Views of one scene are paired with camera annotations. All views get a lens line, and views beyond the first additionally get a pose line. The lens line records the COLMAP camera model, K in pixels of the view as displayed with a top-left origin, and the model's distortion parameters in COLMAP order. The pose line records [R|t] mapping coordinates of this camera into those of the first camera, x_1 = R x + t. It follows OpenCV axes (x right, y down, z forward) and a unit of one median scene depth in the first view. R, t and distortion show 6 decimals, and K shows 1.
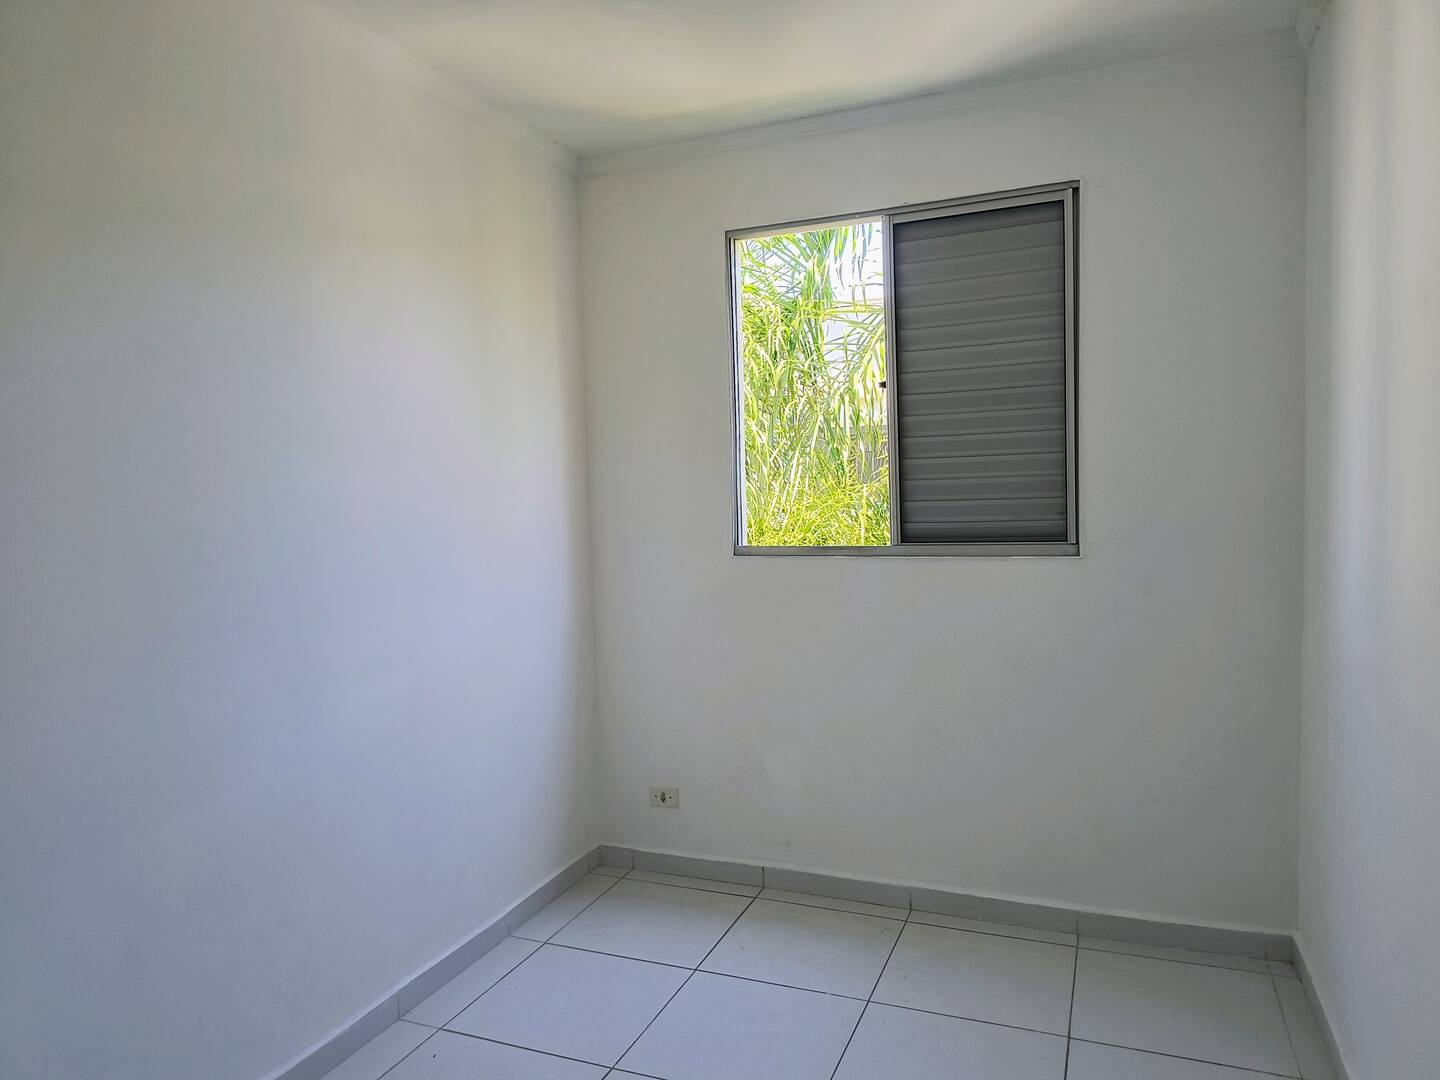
lens RADIAL K [[966.1, 0, 718.6], [0, 966.1, 560.7], [0, 0, 1]] dist [0.075390, -0.060275]
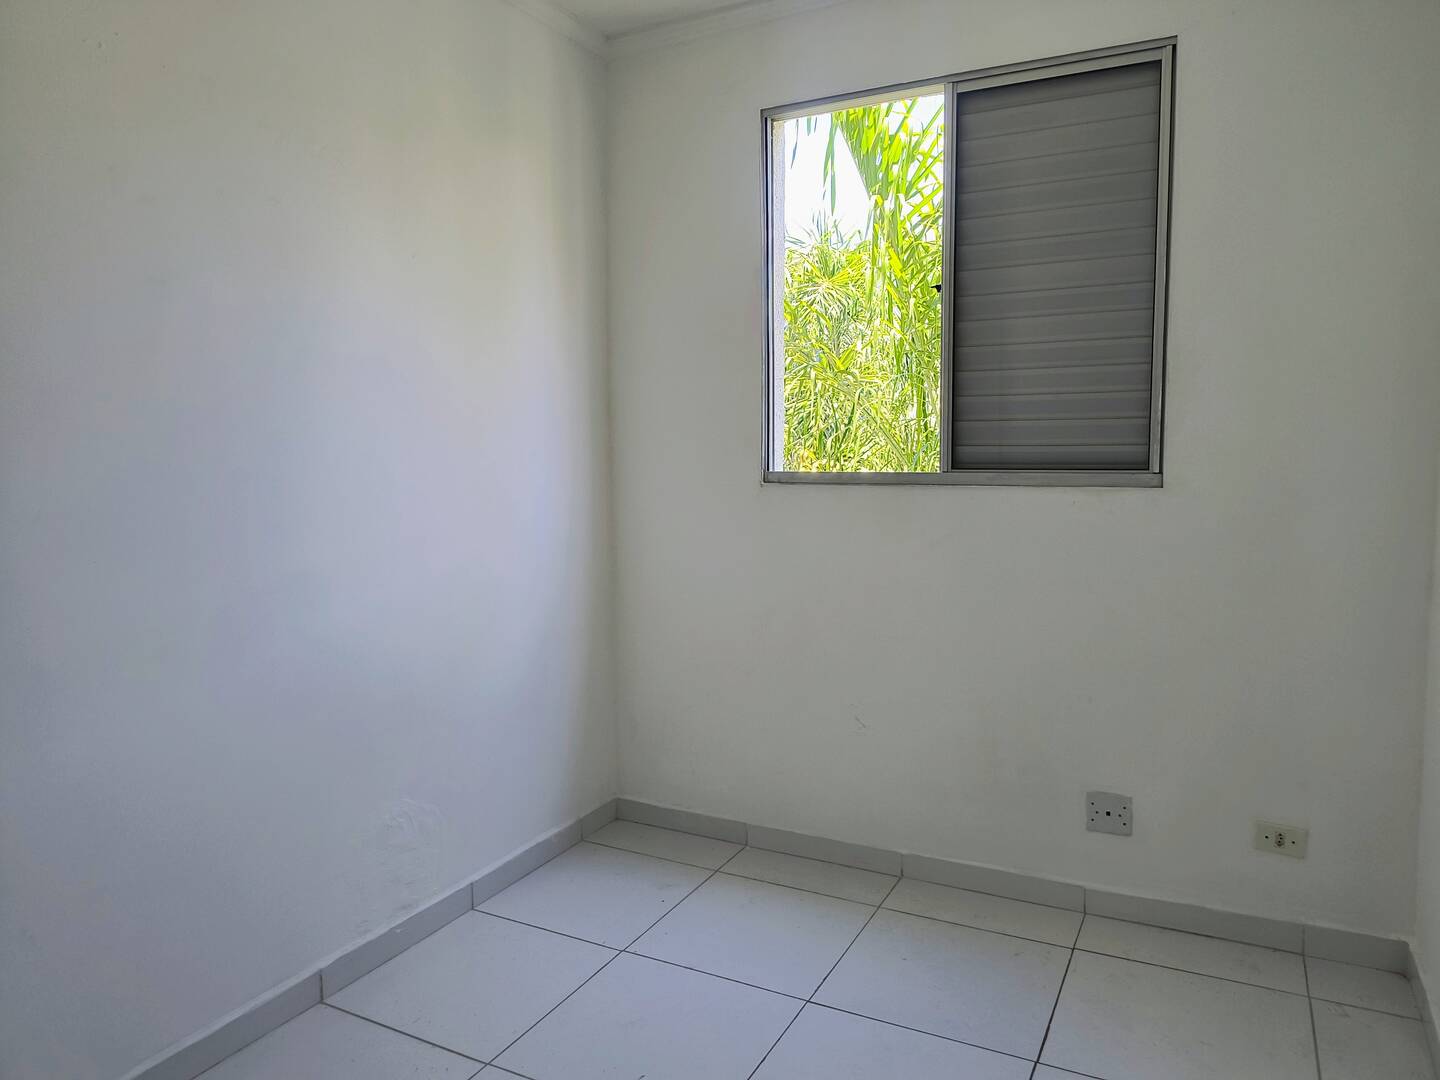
lens RADIAL K [[972.0, 0, 709.1], [0, 972.0, 542.4], [0, 0, 1]] dist [0.049081, -0.059071]
pose [[0.996298, 0.038540, -0.076840, 0.043025], [-0.037425, 0.999173, 0.015891, 0.044013], [0.077389, -0.012957, 0.996917, 0.115969]]
